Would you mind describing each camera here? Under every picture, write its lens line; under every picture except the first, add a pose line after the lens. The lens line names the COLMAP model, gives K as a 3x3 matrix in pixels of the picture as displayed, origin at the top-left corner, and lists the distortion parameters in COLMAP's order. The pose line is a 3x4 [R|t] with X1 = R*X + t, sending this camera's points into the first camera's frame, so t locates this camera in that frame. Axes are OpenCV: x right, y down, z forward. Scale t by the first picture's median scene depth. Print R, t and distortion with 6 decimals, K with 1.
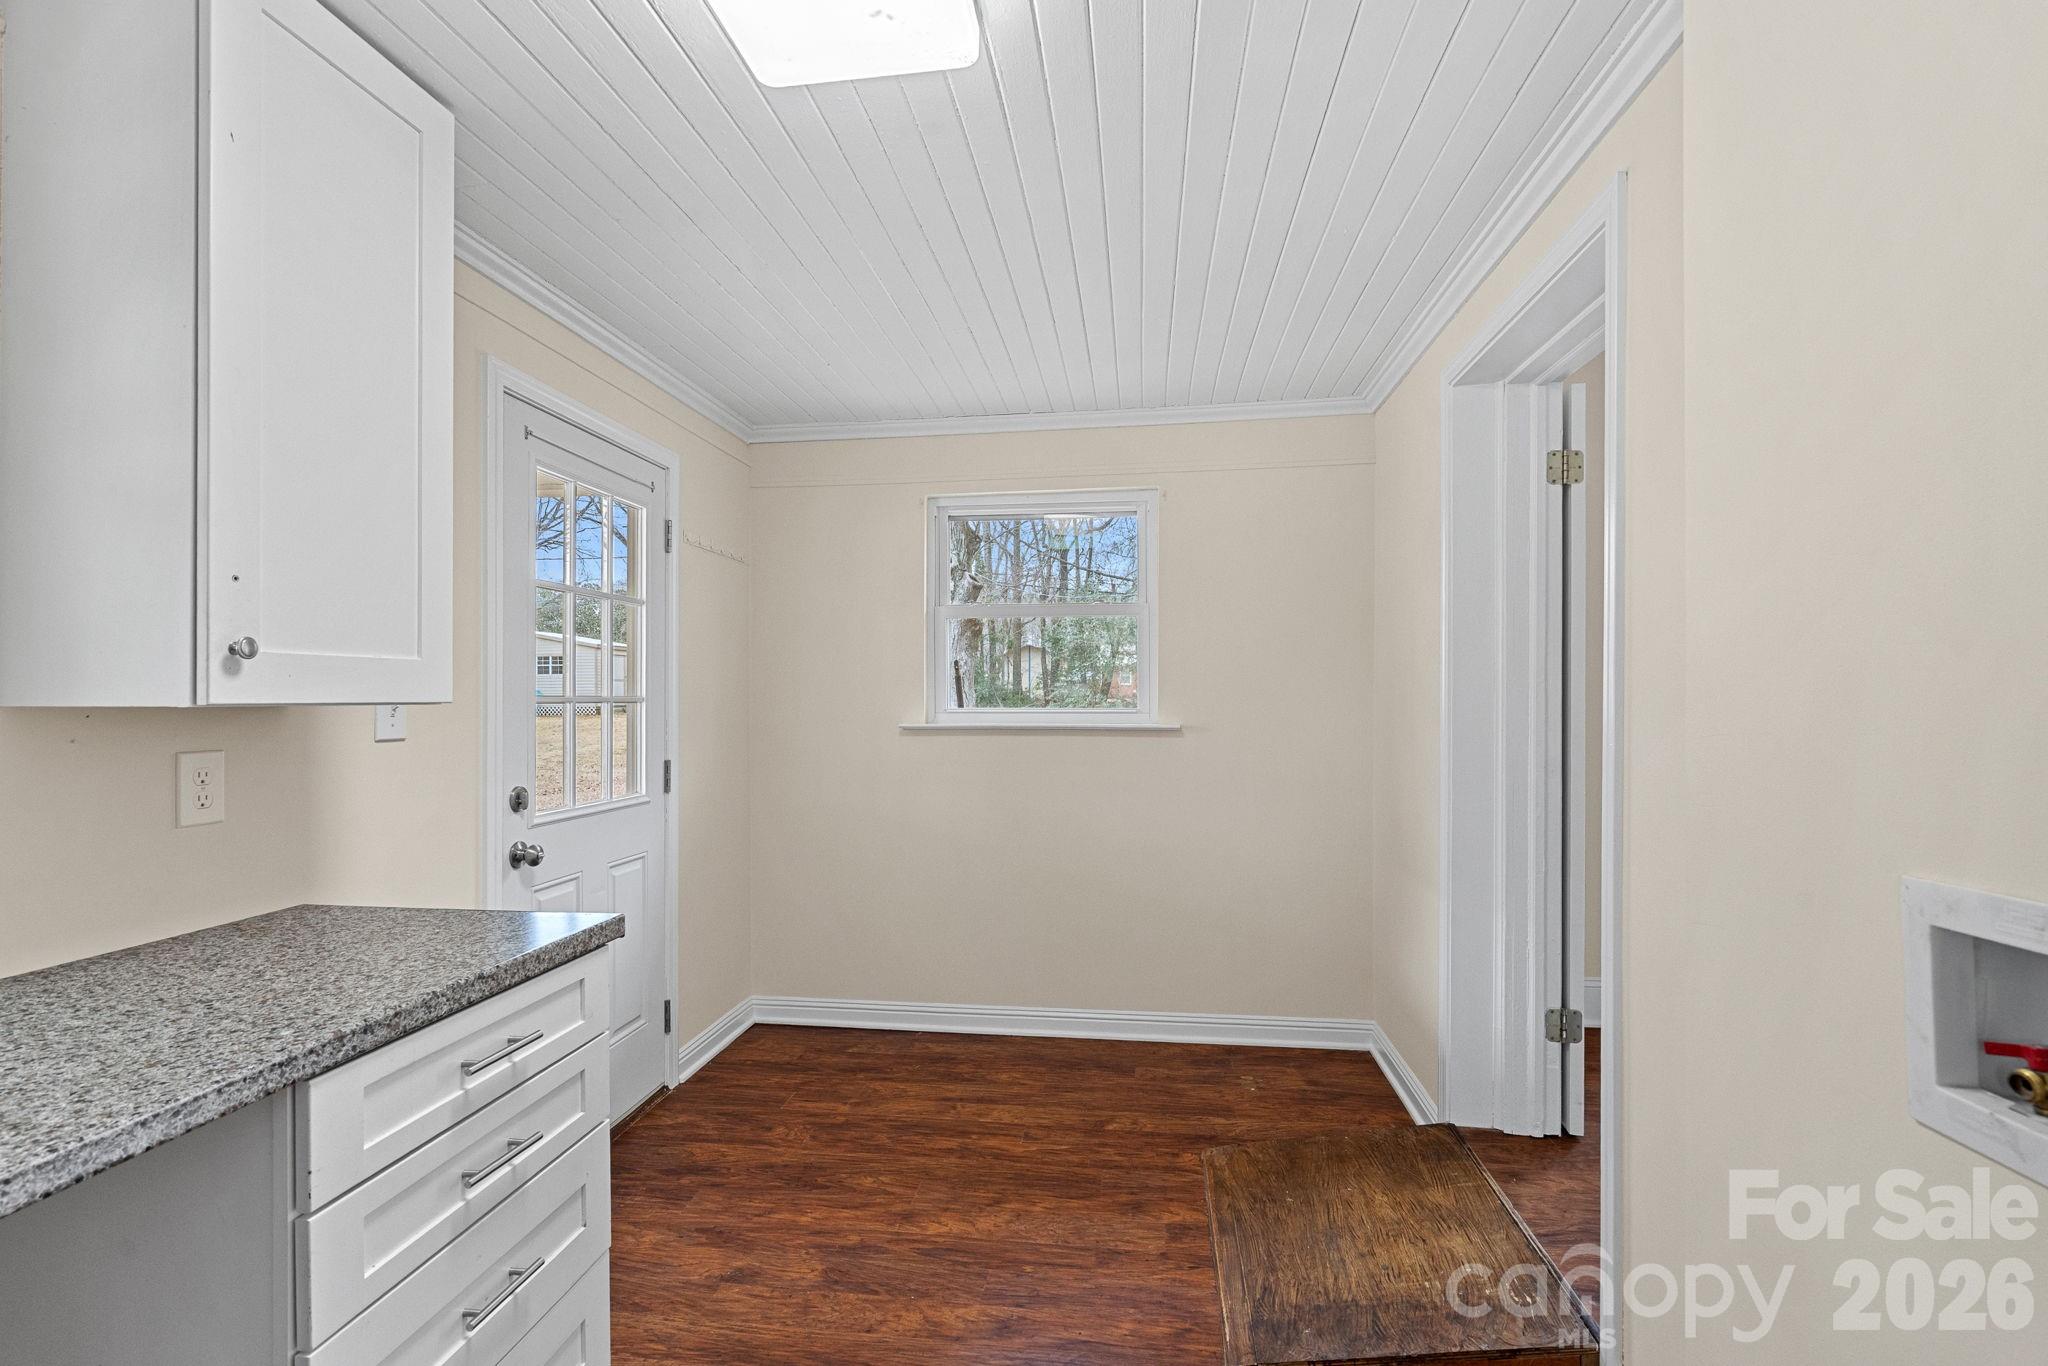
lens RADIAL K [[951.3, 0, 1023.4], [0, 951.3, 695.6], [0, 0, 1]] dist [-0.000332, 0.000912]
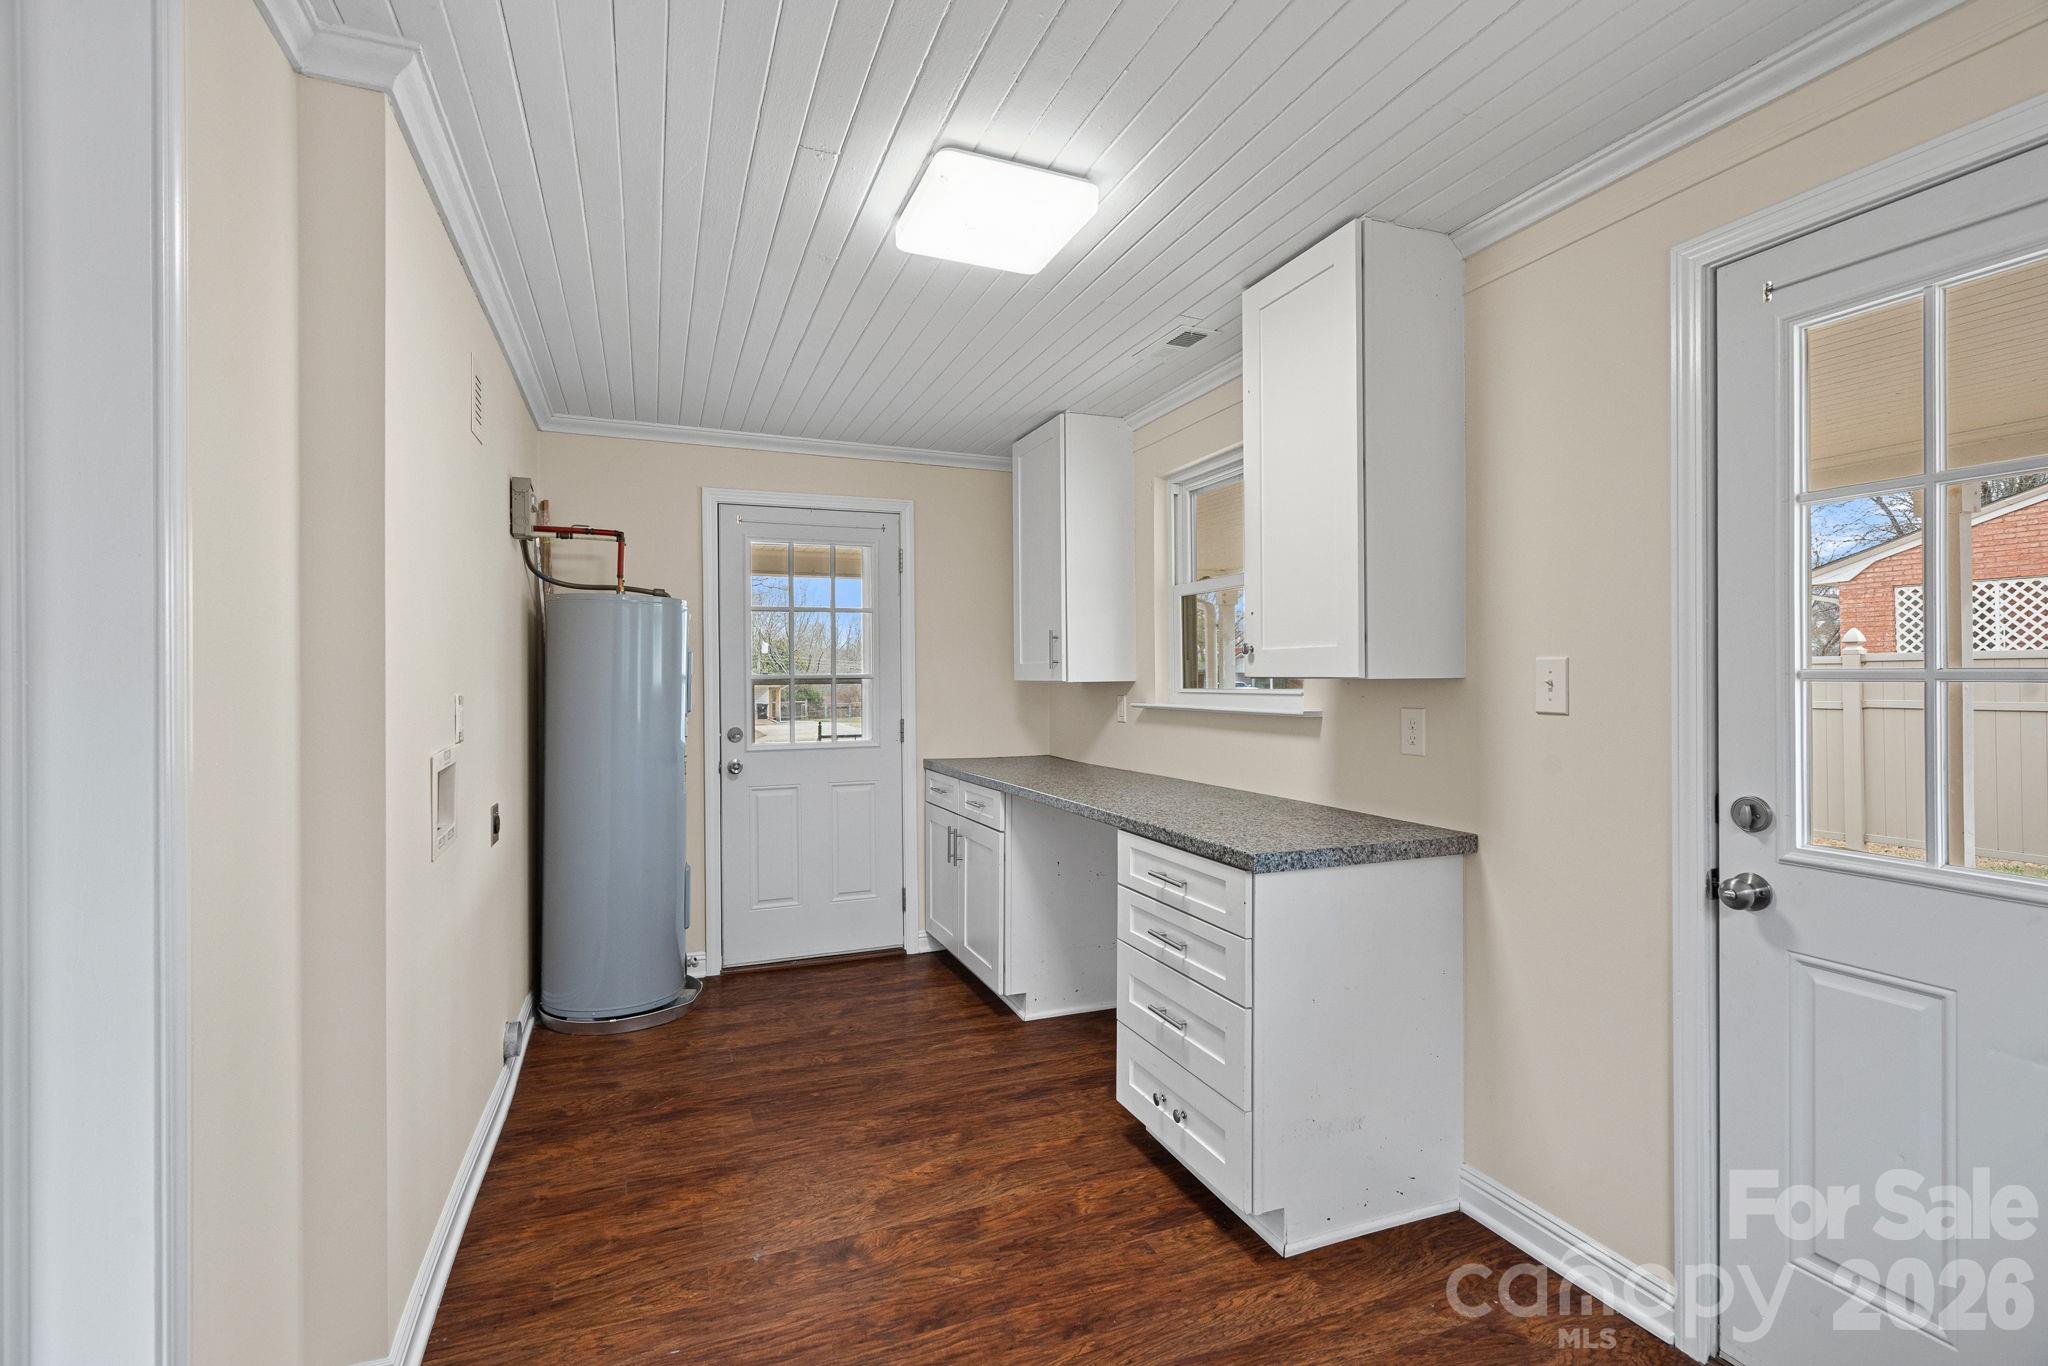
lens RADIAL K [[874.5, 0, 1027.5], [0, 874.5, 672.5], [0, 0, 1]] dist [-0.000656, -0.000046]
pose [[-0.860854, 0.000365, -0.508852, 0.427583], [0.003419, 0.999981, -0.005067, 0.006290], [0.508840, -0.006101, -0.860839, 2.005471]]
